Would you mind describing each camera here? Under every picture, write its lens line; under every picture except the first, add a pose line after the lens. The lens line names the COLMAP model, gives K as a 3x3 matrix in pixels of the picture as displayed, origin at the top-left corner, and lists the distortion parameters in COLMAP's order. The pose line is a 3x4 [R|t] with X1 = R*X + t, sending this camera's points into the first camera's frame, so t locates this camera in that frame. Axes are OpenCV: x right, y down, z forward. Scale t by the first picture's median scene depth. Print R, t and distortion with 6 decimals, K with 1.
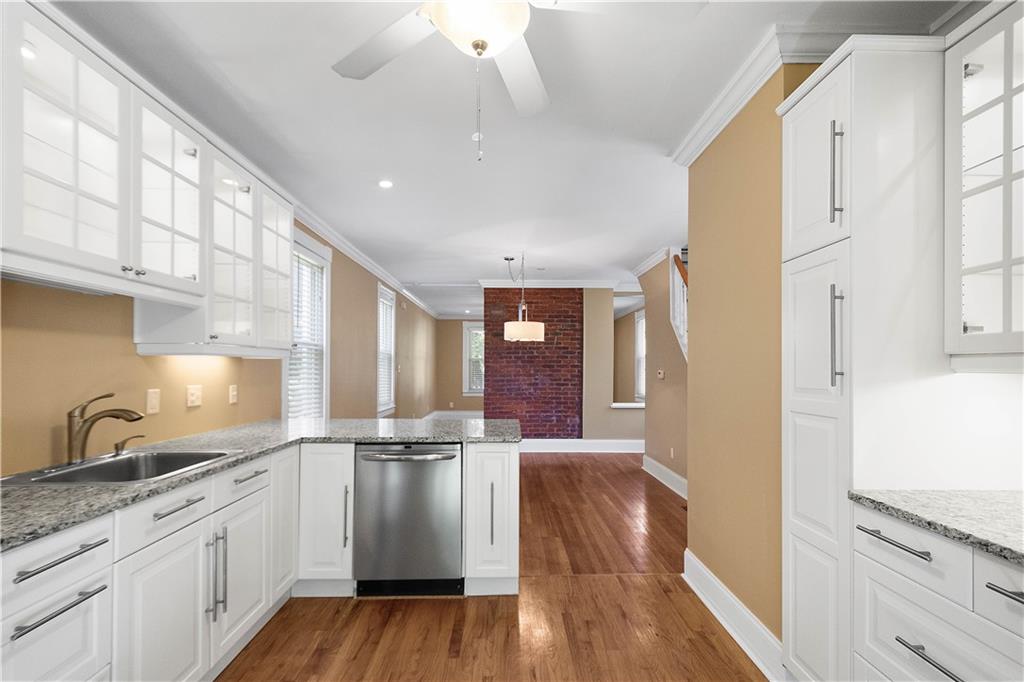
lens RADIAL K [[458.9, 0, 515.6], [0, 458.9, 362.7], [0, 0, 1]] dist [0.011116, -0.000566]
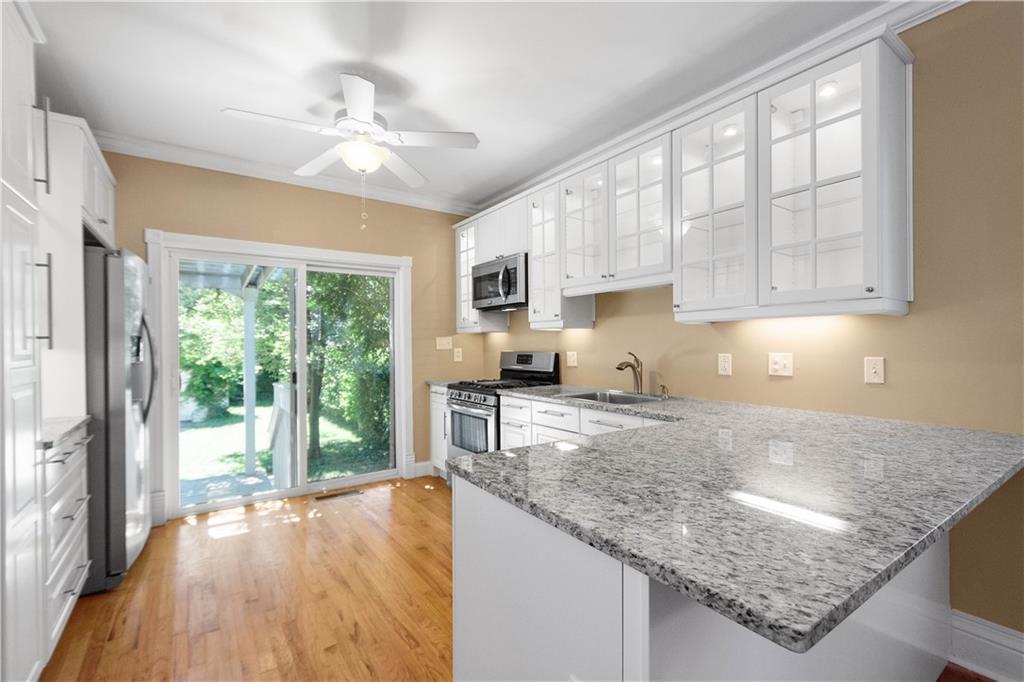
lens RADIAL K [[451.3, 0, 509.7], [0, 451.3, 344.7], [0, 0, 1]] dist [0.002748, 0.000244]
pose [[-0.831762, 0.004366, -0.555115, 0.226825], [0.011013, 0.999902, -0.008638, 0.034554], [0.555023, -0.013298, -0.831729, 1.424943]]
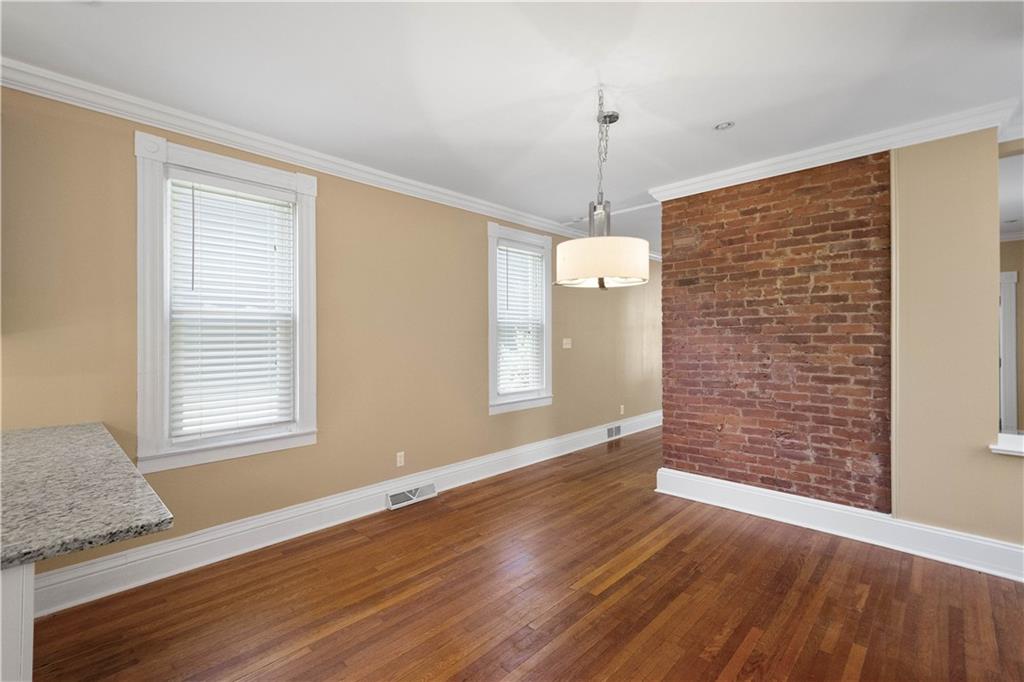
lens RADIAL K [[454.6, 0, 509.4], [0, 454.6, 337.7], [0, 0, 1]] dist [0.009987, -0.000565]
pose [[0.704760, -0.005574, -0.709424, 0.530528], [0.013818, 0.999887, 0.005870, -0.002785], [0.709311, -0.013940, 0.704757, 1.252458]]
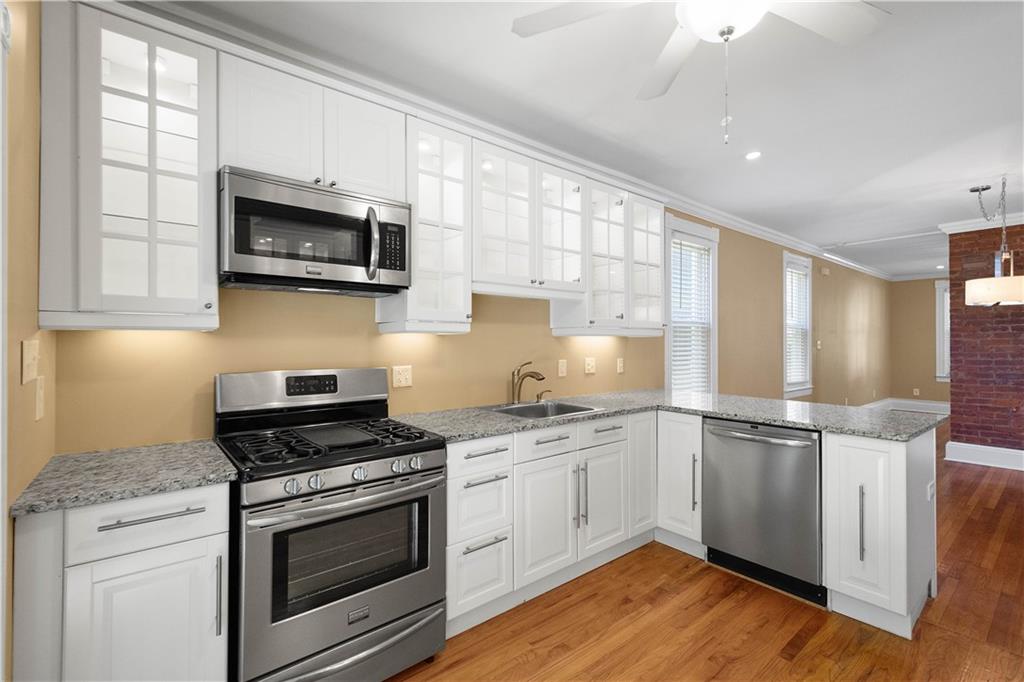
lens RADIAL K [[454.6, 0, 509.4], [0, 454.6, 337.7], [0, 0, 1]] dist [0.009987, -0.000565]
pose [[0.613764, -0.009196, -0.789436, 0.205409], [0.009460, 0.999946, -0.004293, -0.005997], [0.789433, -0.004833, 0.613818, -0.000516]]
